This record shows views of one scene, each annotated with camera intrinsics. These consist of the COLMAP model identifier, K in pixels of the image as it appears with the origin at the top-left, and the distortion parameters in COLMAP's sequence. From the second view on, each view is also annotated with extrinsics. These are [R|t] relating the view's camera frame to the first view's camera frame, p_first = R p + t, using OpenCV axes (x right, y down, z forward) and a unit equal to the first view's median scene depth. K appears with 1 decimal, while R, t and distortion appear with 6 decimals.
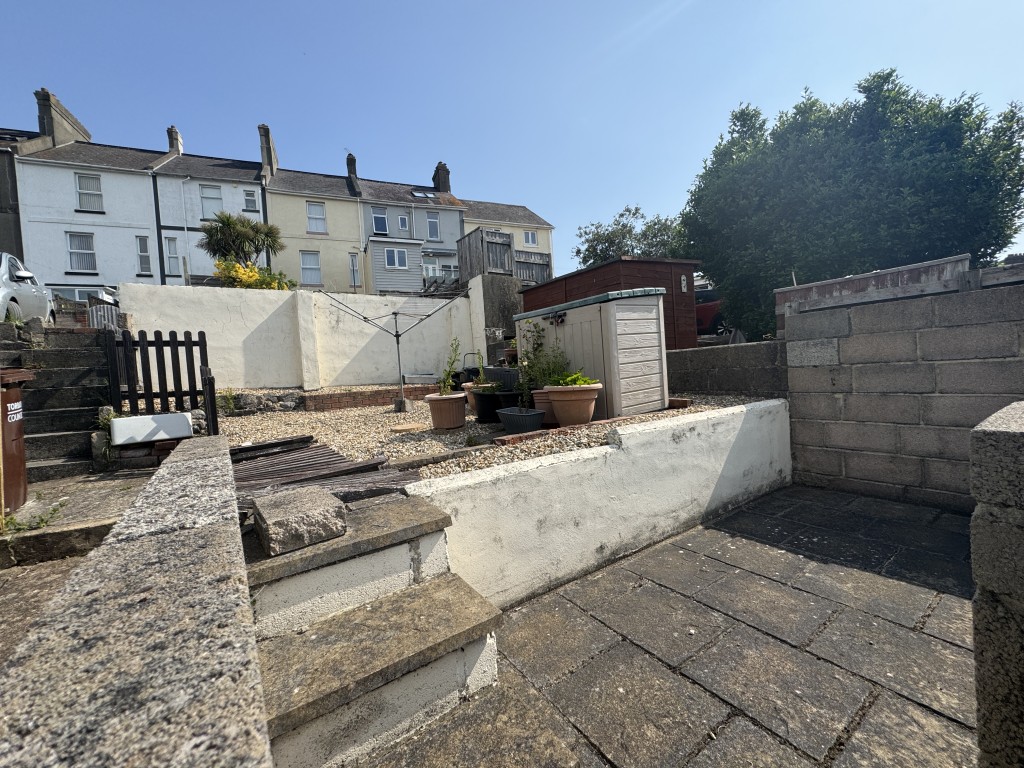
lens RADIAL K [[407.5, 0, 512.4], [0, 407.5, 383.0], [0, 0, 1]] dist [-0.002780, -0.000024]
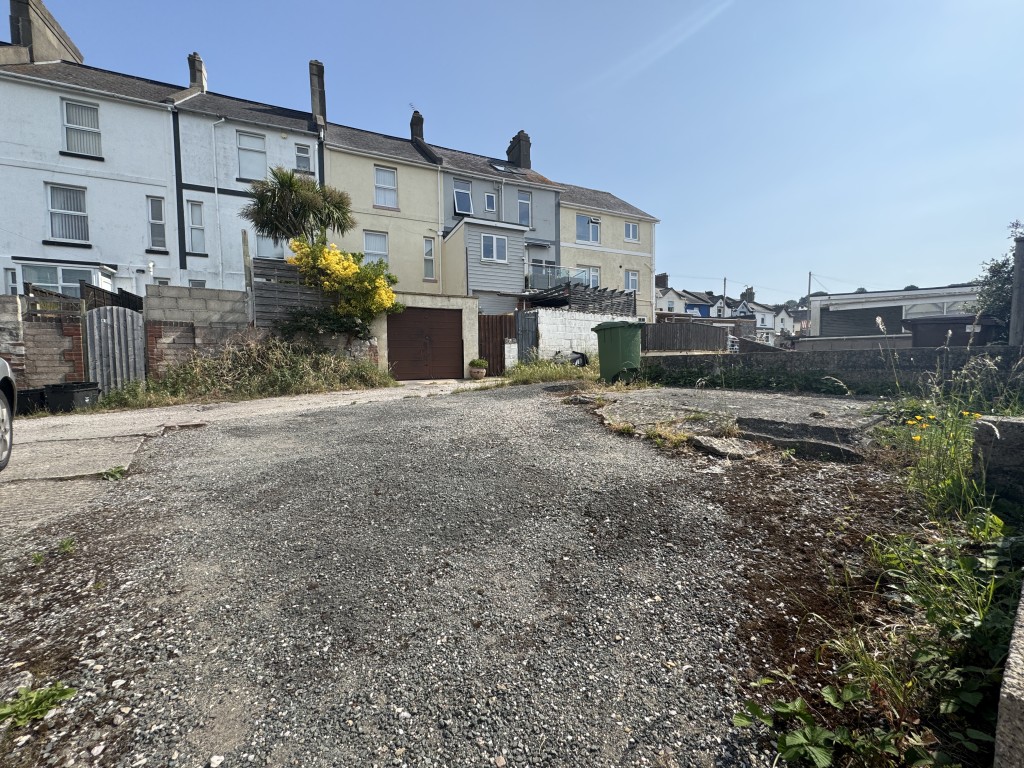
lens RADIAL K [[407.5, 0, 512.2], [0, 407.5, 383.3], [0, 0, 1]] dist [-0.002780, -0.000024]
pose [[0.998334, 0.049514, 0.029634, -0.265678], [-0.050106, 0.998552, 0.019586, -0.072101], [-0.028621, -0.021038, 0.999369, 0.239392]]
